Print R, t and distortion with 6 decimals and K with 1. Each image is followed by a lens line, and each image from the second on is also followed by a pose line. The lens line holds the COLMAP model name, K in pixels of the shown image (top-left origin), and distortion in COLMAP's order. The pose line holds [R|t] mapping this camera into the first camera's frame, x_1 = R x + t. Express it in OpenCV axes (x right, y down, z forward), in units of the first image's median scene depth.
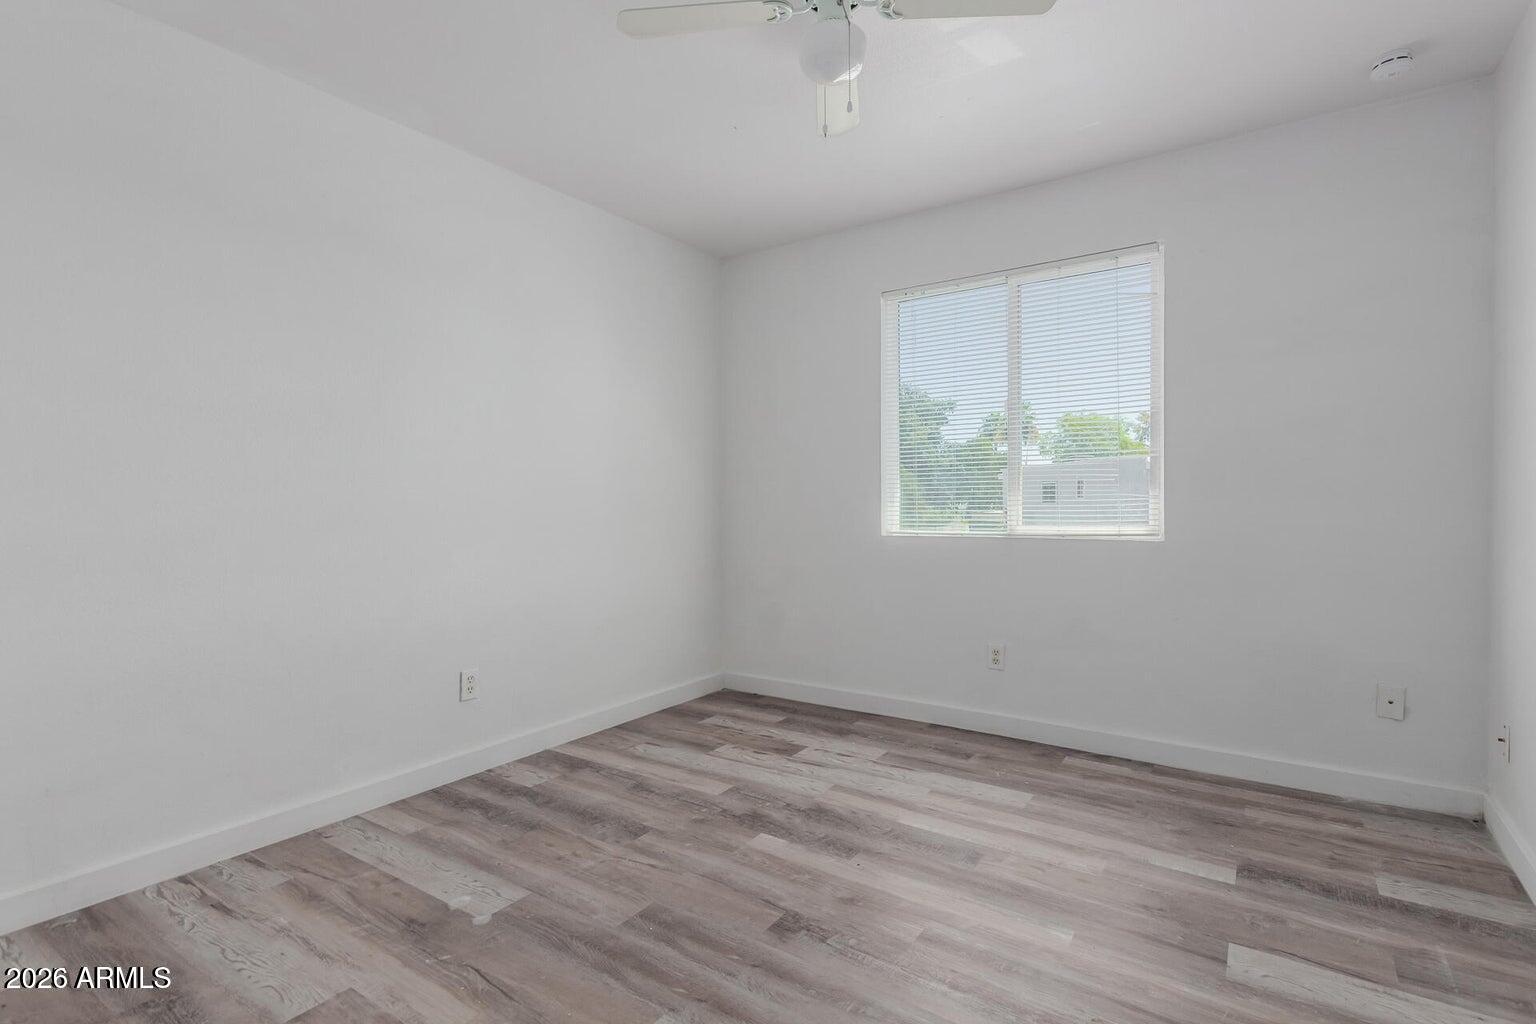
lens RADIAL K [[713.3, 0, 777.1], [0, 713.3, 508.3], [0, 0, 1]] dist [0.002849, -0.000085]
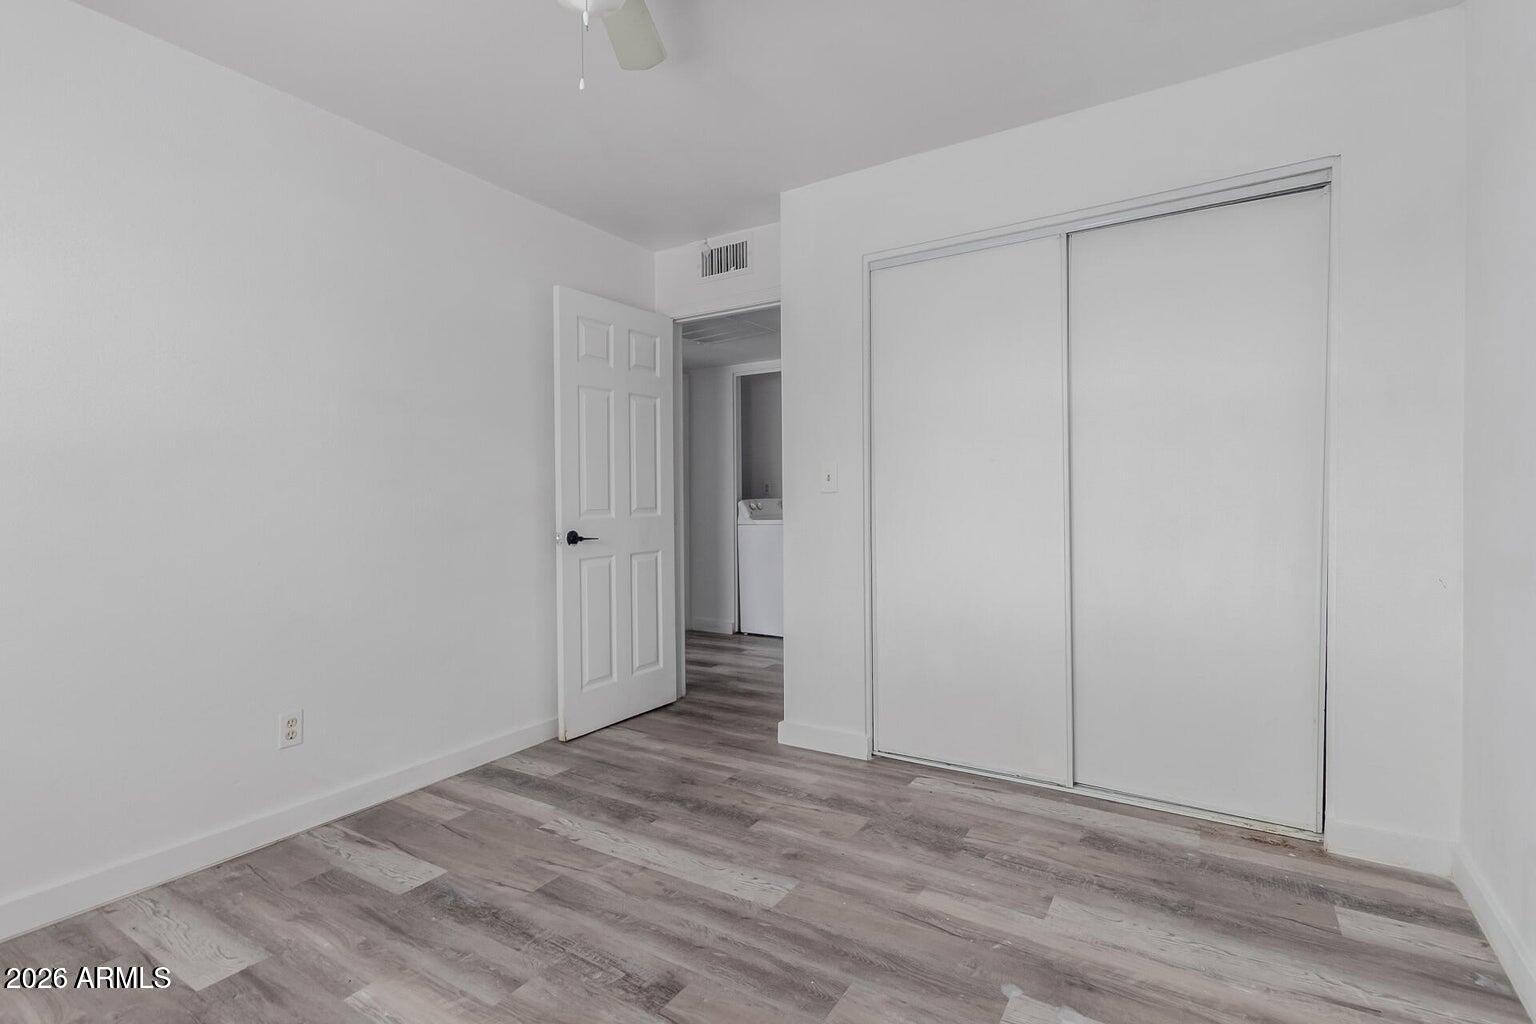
lens RADIAL K [[713.3, 0, 777.1], [0, 713.3, 508.3], [0, 0, 1]] dist [0.002849, -0.000085]
pose [[-0.998862, 0.017292, -0.044443, -0.104336], [0.016384, 0.999651, 0.020716, -0.039247], [0.044786, 0.019964, -0.998797, 1.963611]]
